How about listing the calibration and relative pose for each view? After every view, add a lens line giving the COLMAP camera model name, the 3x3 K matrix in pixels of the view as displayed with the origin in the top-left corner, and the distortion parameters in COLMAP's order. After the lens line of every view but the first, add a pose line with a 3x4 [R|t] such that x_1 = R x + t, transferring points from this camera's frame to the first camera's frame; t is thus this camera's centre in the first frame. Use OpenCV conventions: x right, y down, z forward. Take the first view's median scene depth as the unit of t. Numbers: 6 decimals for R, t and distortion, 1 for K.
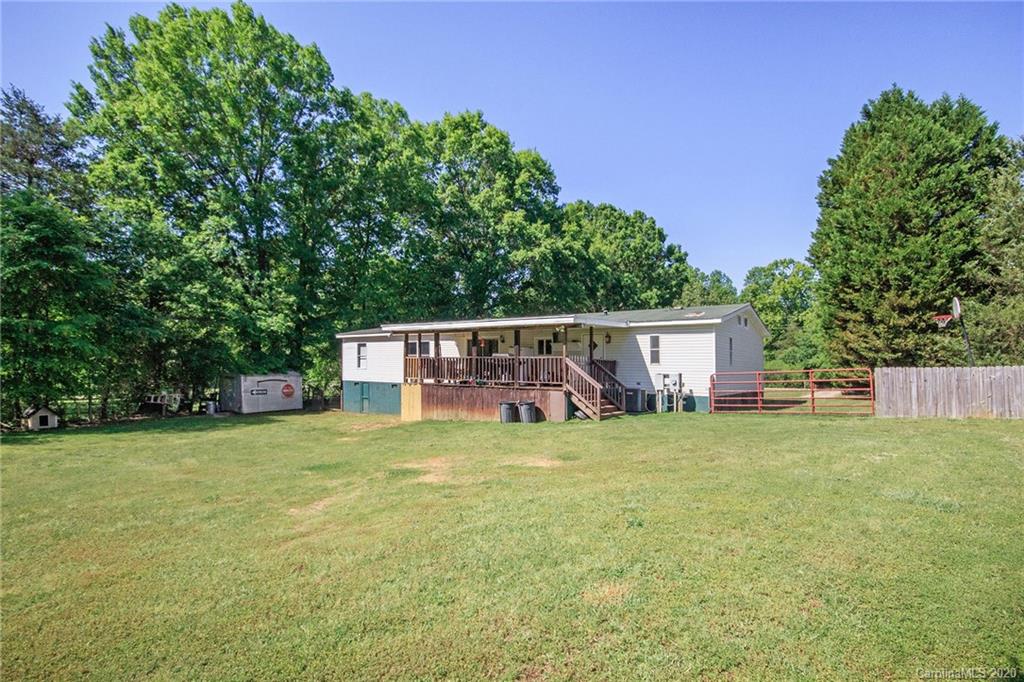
lens RADIAL K [[497.4, 0, 513.3], [0, 497.4, 347.3], [0, 0, 1]] dist [0.000833, 0.000113]
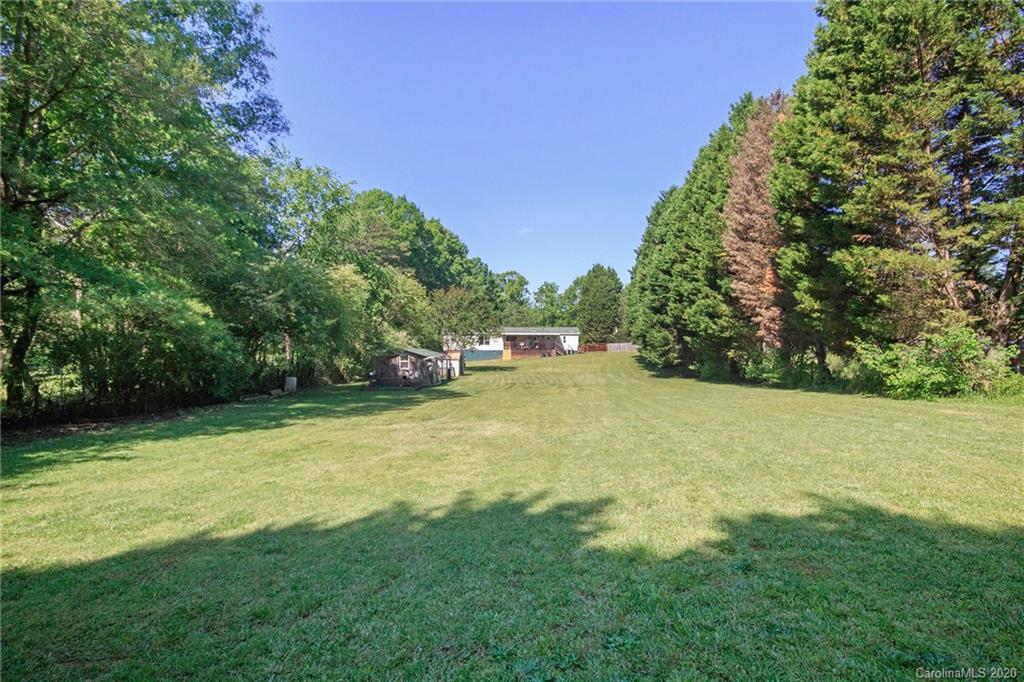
lens RADIAL K [[531.3, 0, 511.4], [0, 531.3, 336.9], [0, 0, 1]] dist [-0.000374, -0.000017]
pose [[0.819081, -0.010418, 0.573583, -2.392583], [-0.001410, 0.999796, 0.020173, -0.098537], [-0.573676, -0.017332, 0.818899, -2.175901]]
